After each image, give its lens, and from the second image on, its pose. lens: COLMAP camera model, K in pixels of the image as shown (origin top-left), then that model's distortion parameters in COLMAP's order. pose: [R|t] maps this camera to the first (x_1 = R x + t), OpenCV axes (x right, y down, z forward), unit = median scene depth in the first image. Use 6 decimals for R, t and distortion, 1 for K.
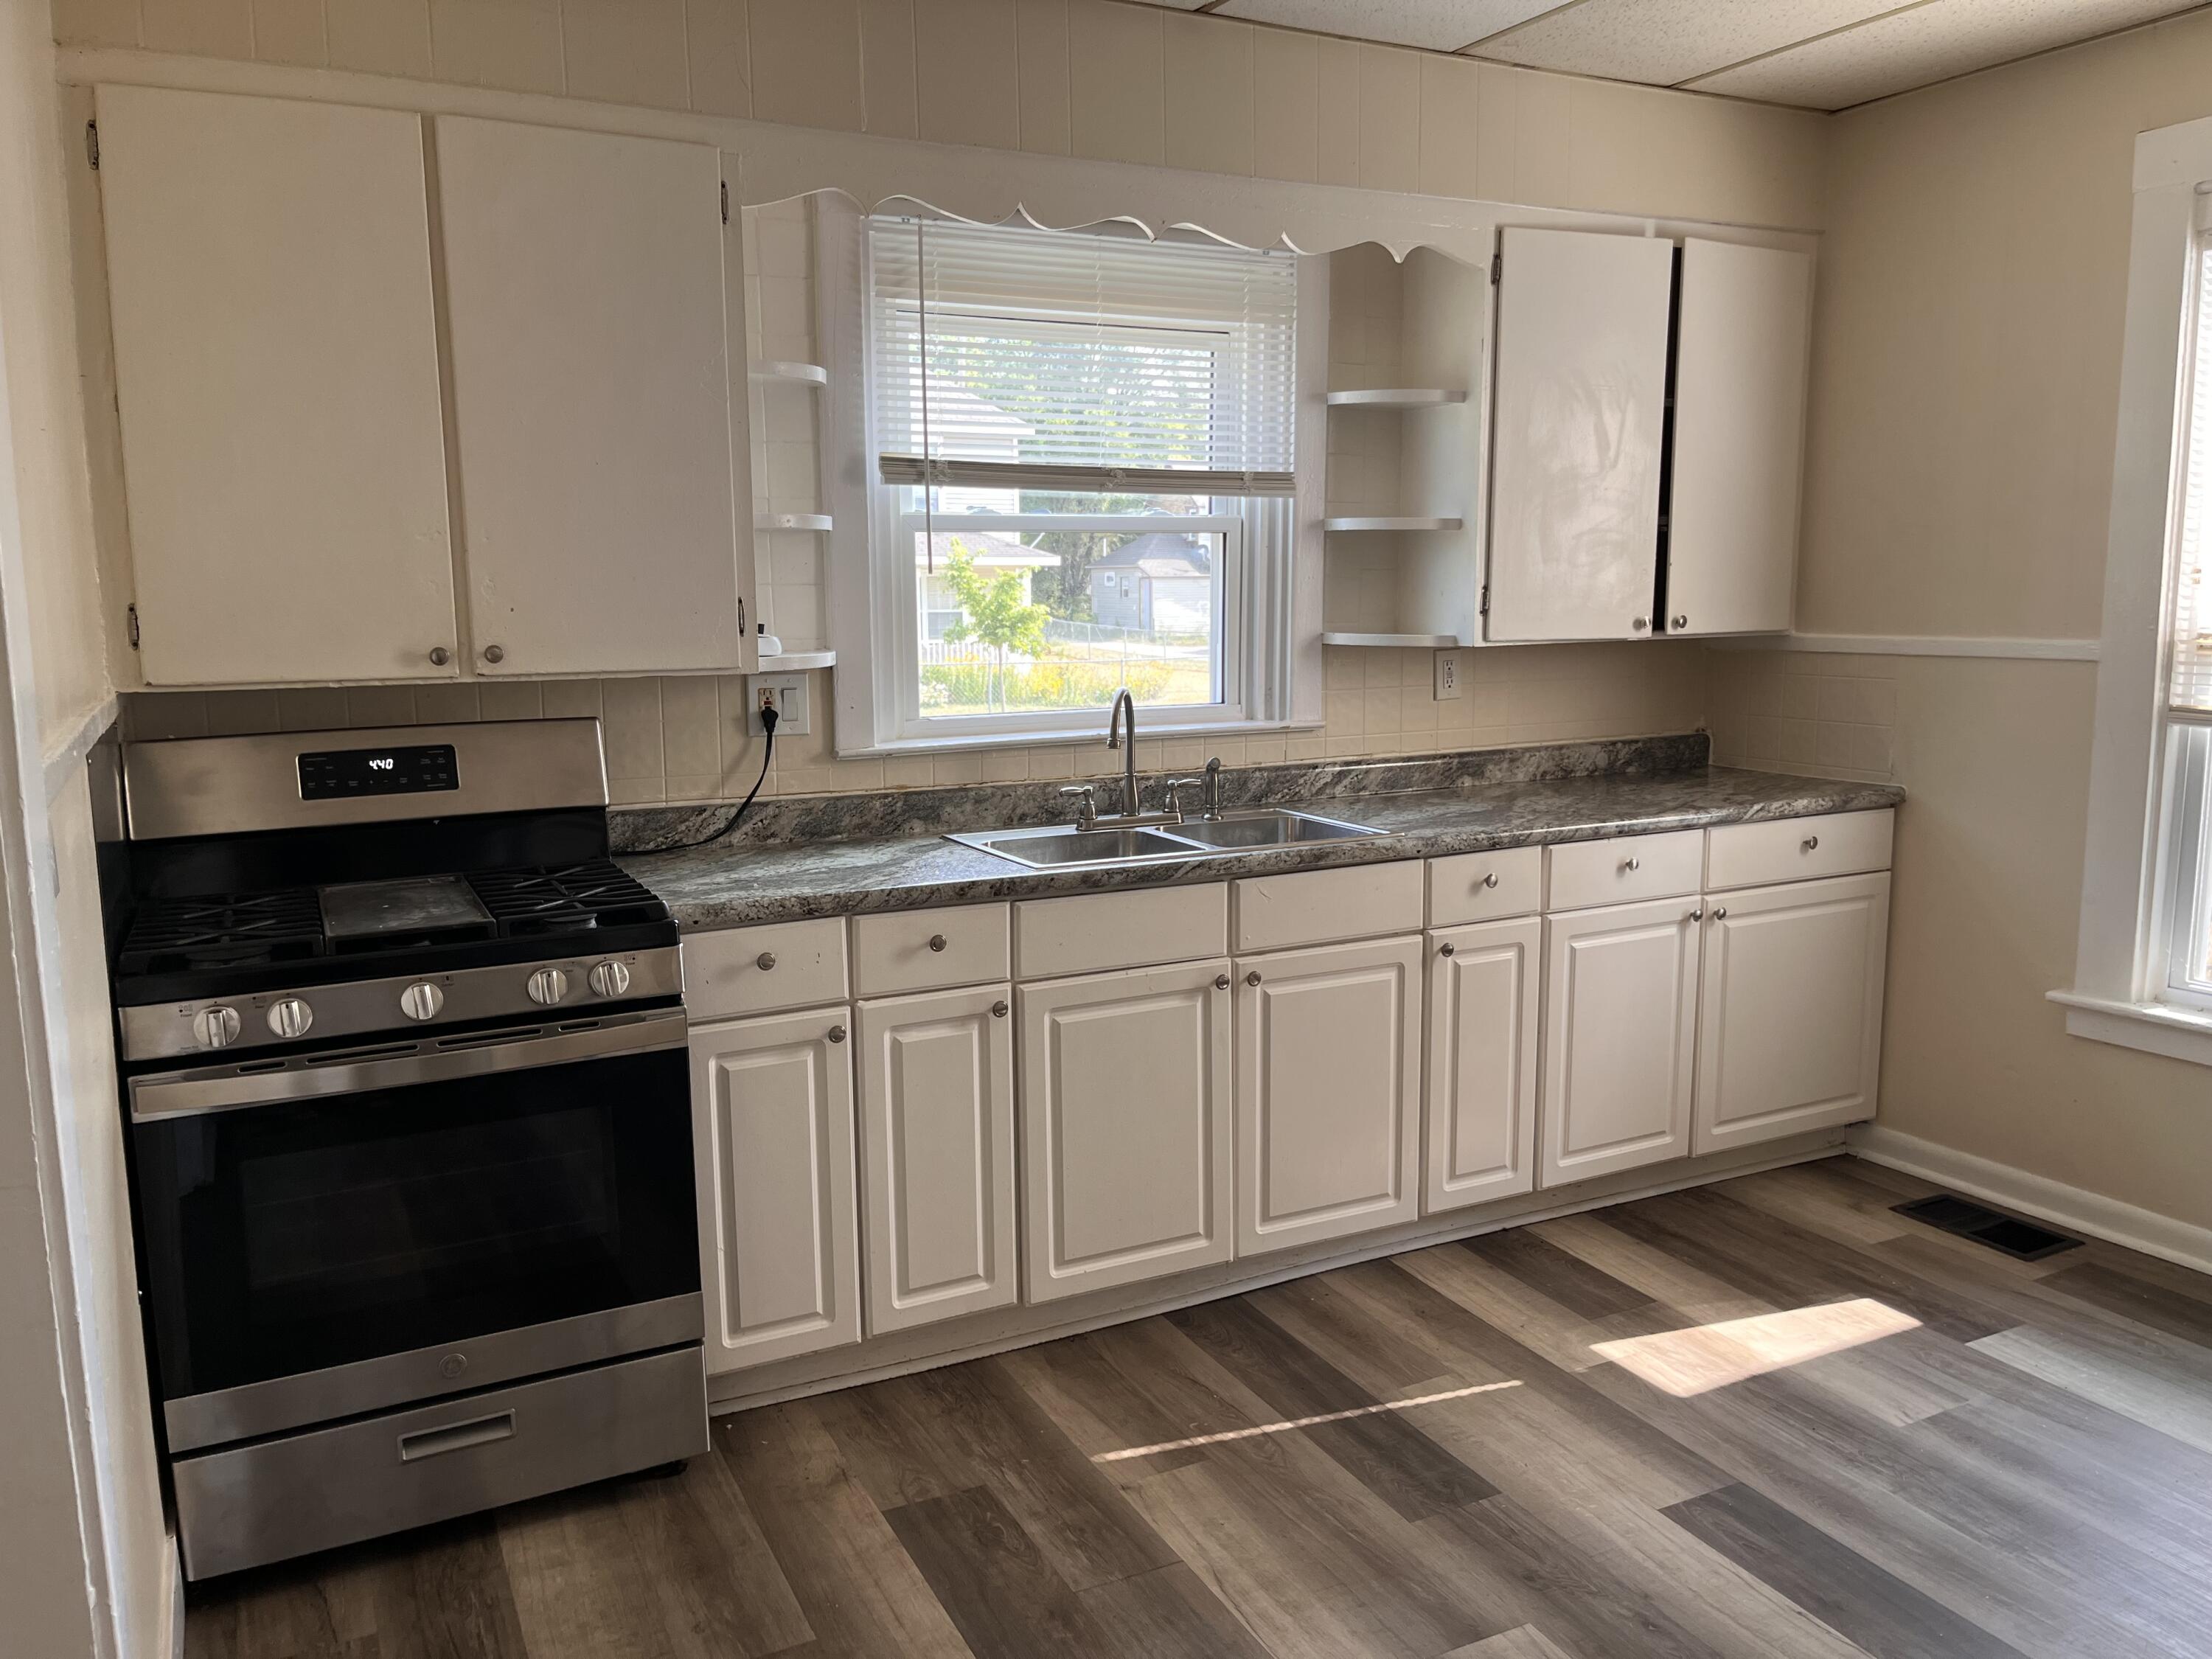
lens RADIAL K [[1679.5, 0, 1093.3], [0, 1679.5, 826.6], [0, 0, 1]] dist [0.058469, -0.074261]
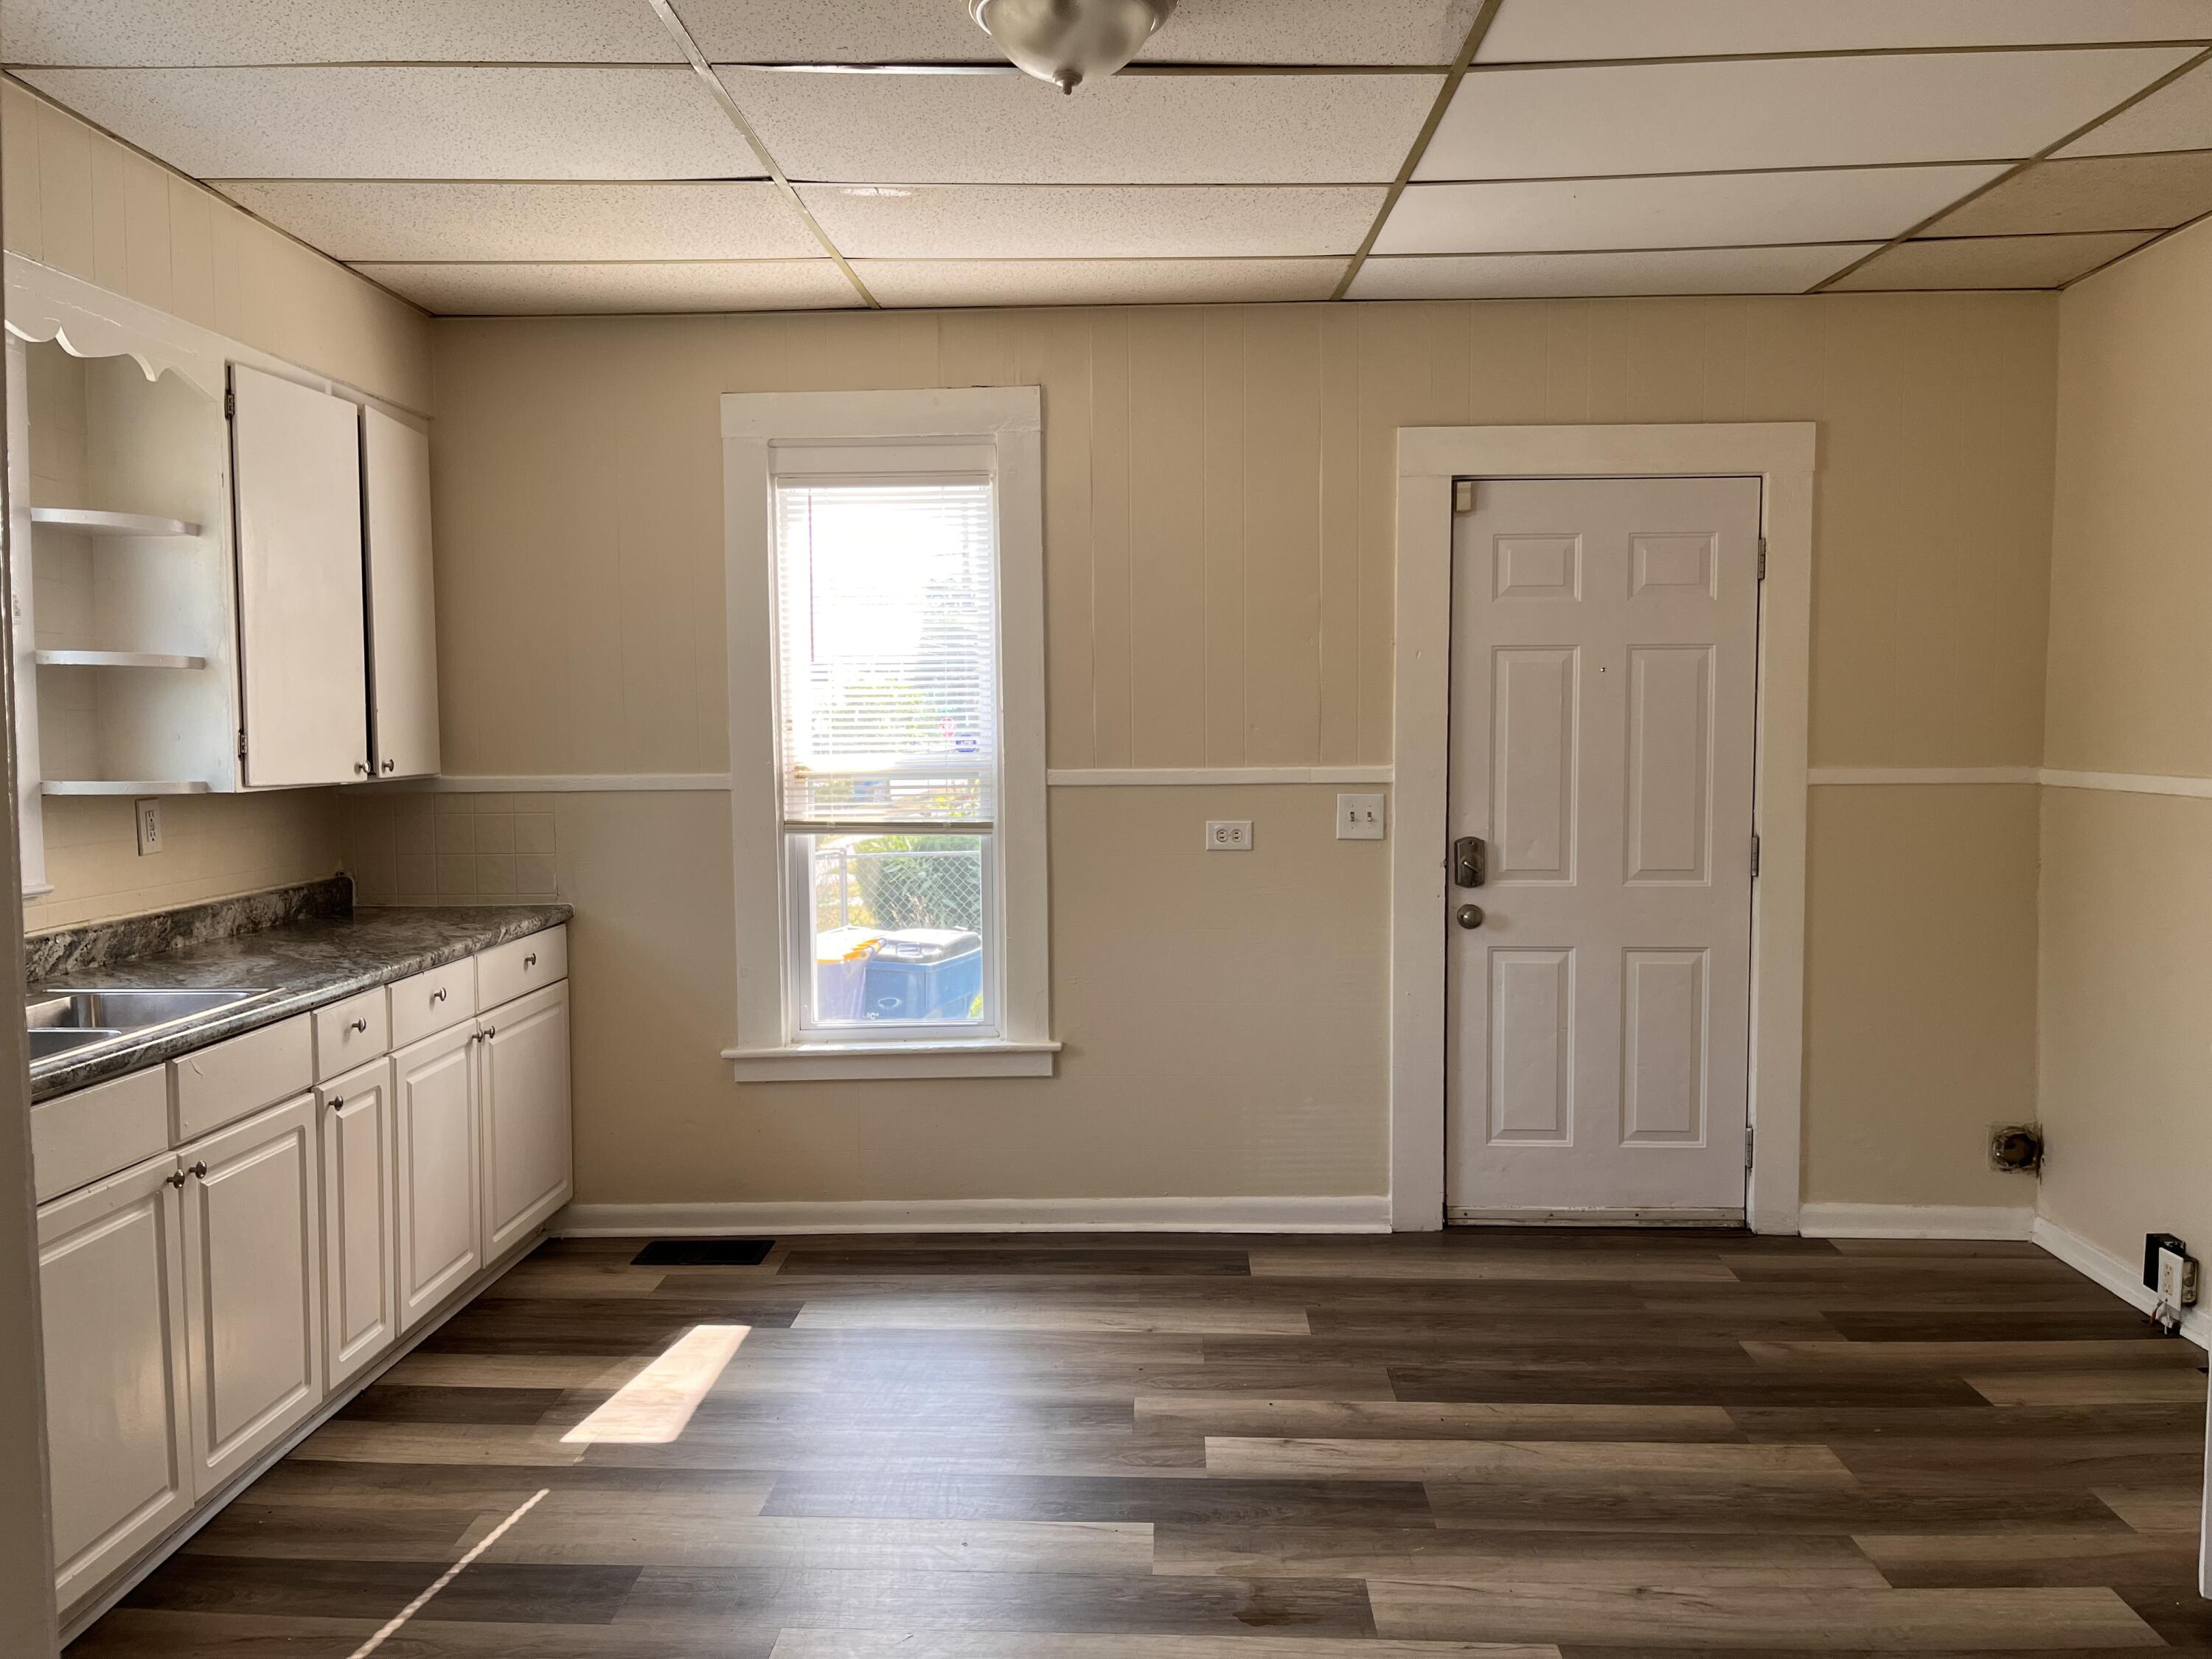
lens RADIAL K [[1679.5, 0, 1103.2], [0, 1679.5, 825.2], [0, 0, 1]] dist [0.058469, -0.074261]
pose [[0.483765, -0.044710, 0.874055, -0.386196], [0.130543, 0.991208, -0.021549, -0.005122], [-0.865408, 0.124526, 0.485348, 0.128638]]
